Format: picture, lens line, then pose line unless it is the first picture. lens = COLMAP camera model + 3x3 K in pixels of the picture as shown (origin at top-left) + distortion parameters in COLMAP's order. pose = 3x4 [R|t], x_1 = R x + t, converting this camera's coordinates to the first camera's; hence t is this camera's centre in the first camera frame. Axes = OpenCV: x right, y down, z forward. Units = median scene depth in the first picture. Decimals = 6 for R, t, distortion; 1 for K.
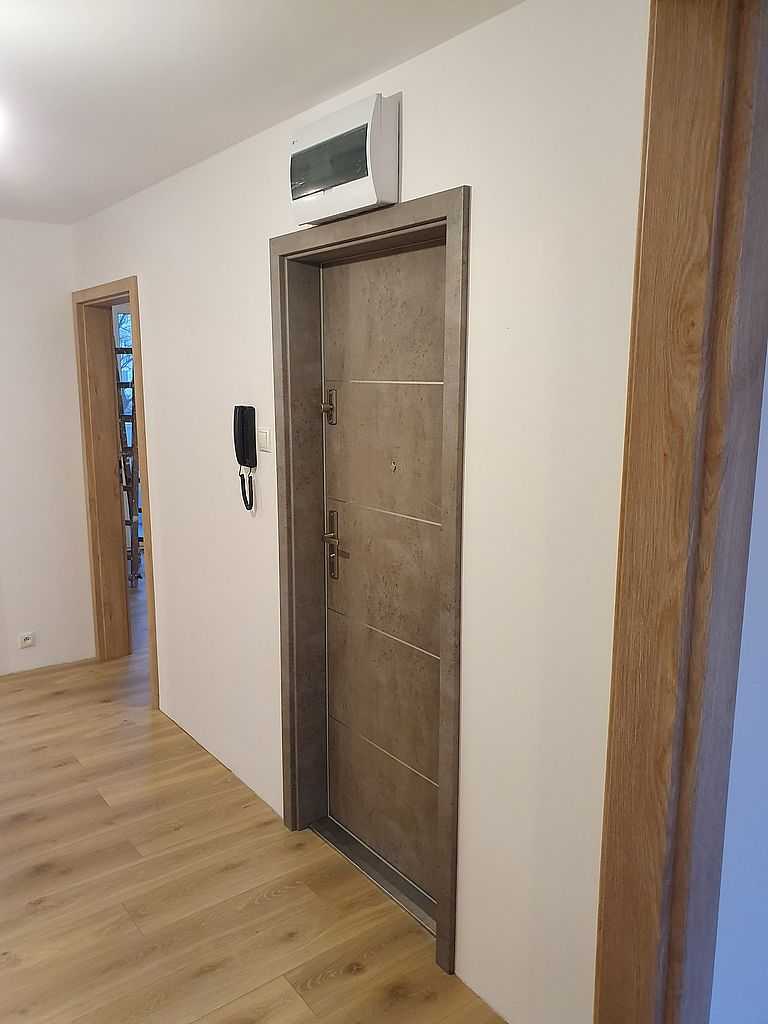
lens RADIAL K [[803.2, 0, 376.6], [0, 803.2, 511.2], [0, 0, 1]] dist [0.008575, 0.002797]
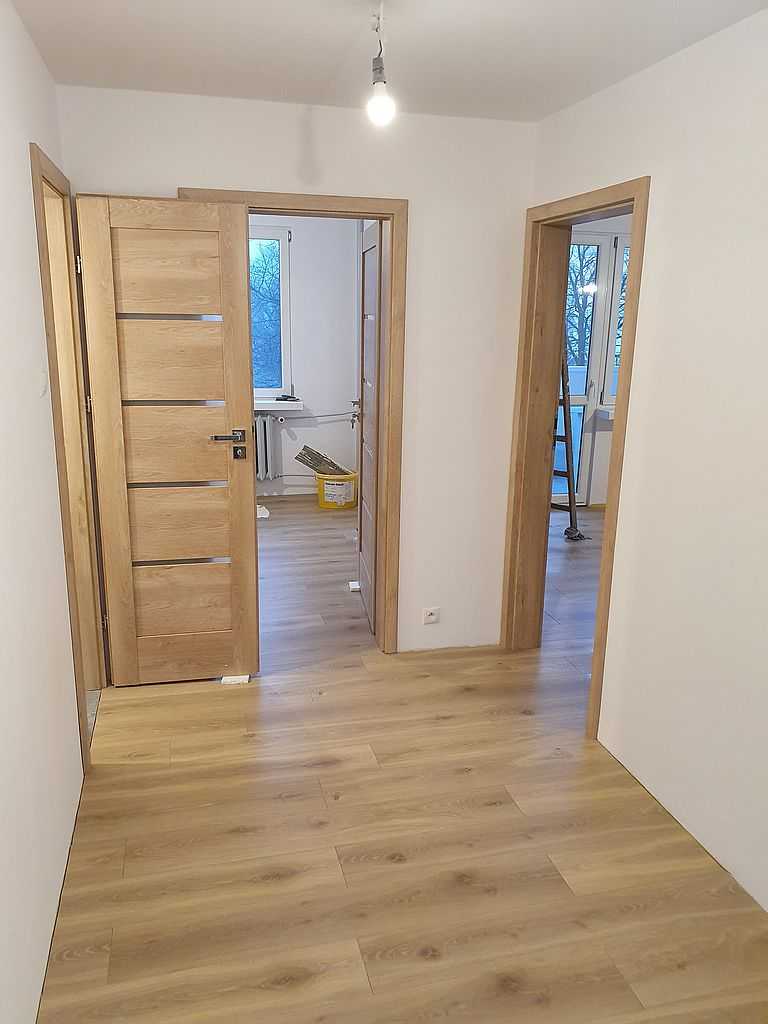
lens RADIAL K [[803.2, 0, 376.6], [0, 803.2, 511.2], [0, 0, 1]] dist [0.008575, 0.002797]
pose [[0.922592, 0.113501, -0.368702, -0.283677], [-0.085965, 0.992195, 0.090327, -0.044099], [0.376076, -0.051640, 0.925149, 0.269392]]
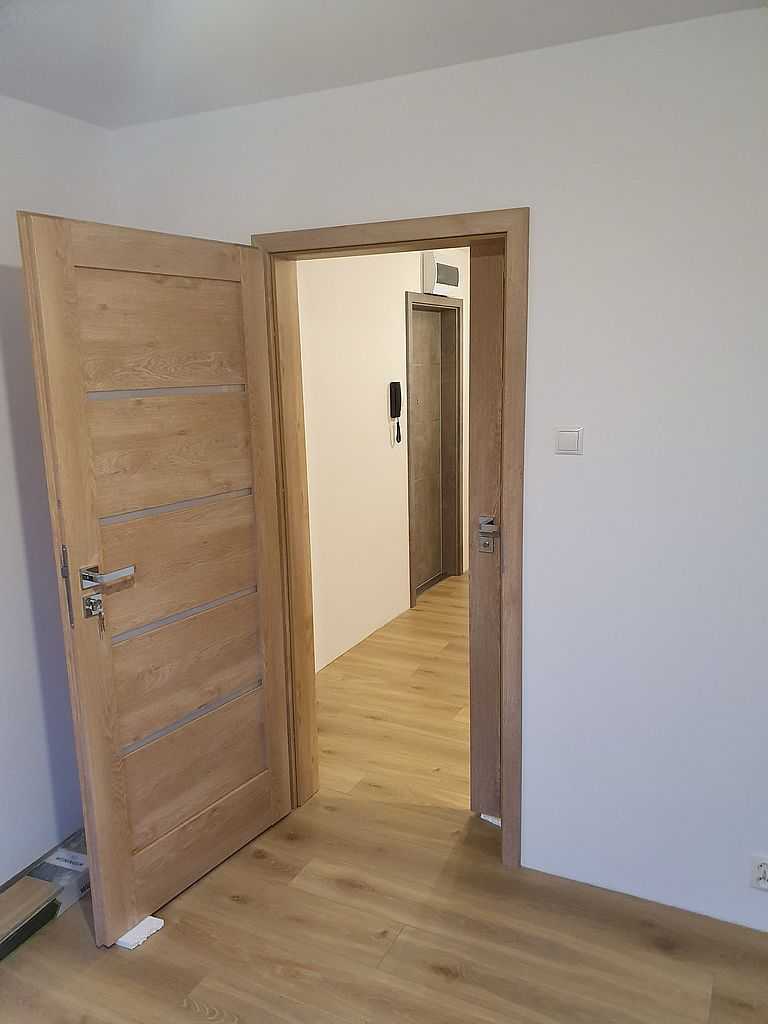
lens RADIAL K [[784.4, 0, 384.0], [0, 784.4, 512.0], [0, 0, 1]] dist [-0.001825, -0.001742]
pose [[-0.445600, -0.170062, 0.878931, -1.664482], [0.176108, 0.945955, 0.272313, -0.326789], [-0.877739, 0.276130, -0.391569, 1.743083]]
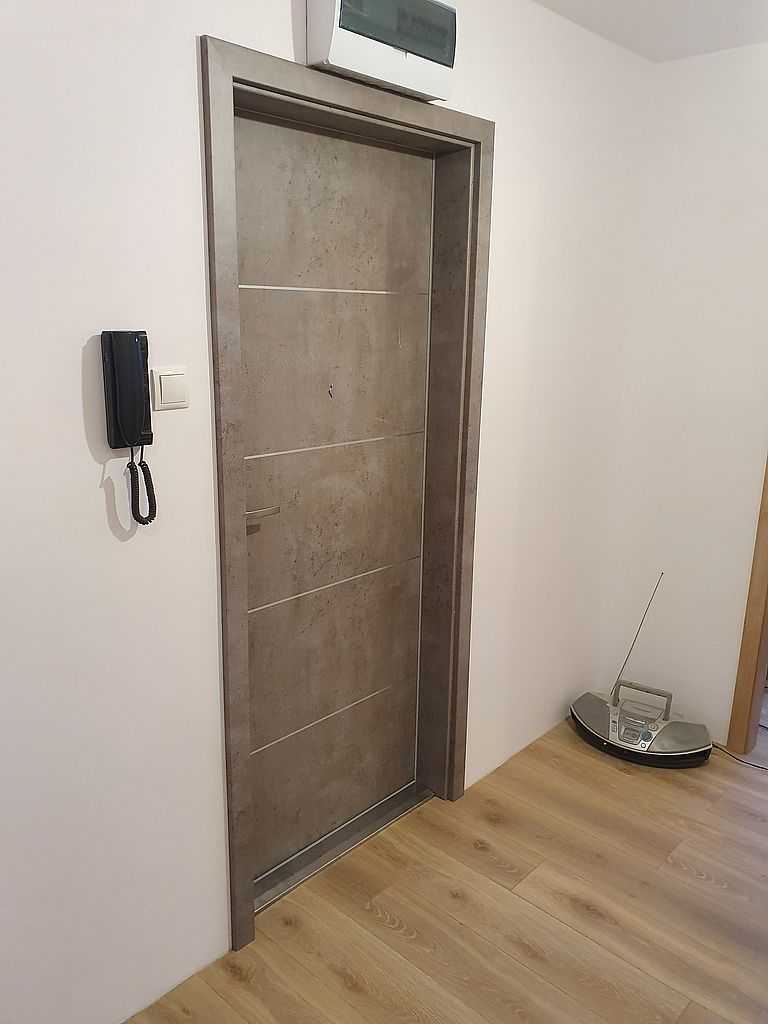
lens RADIAL K [[784.4, 0, 384.0], [0, 784.4, 512.0], [0, 0, 1]] dist [-0.001825, -0.001742]
pose [[-0.177760, -0.246475, 0.952707, -0.702272], [0.165808, 0.946783, 0.275880, -0.131883], [-0.970005, 0.207007, -0.127432, 0.915506]]
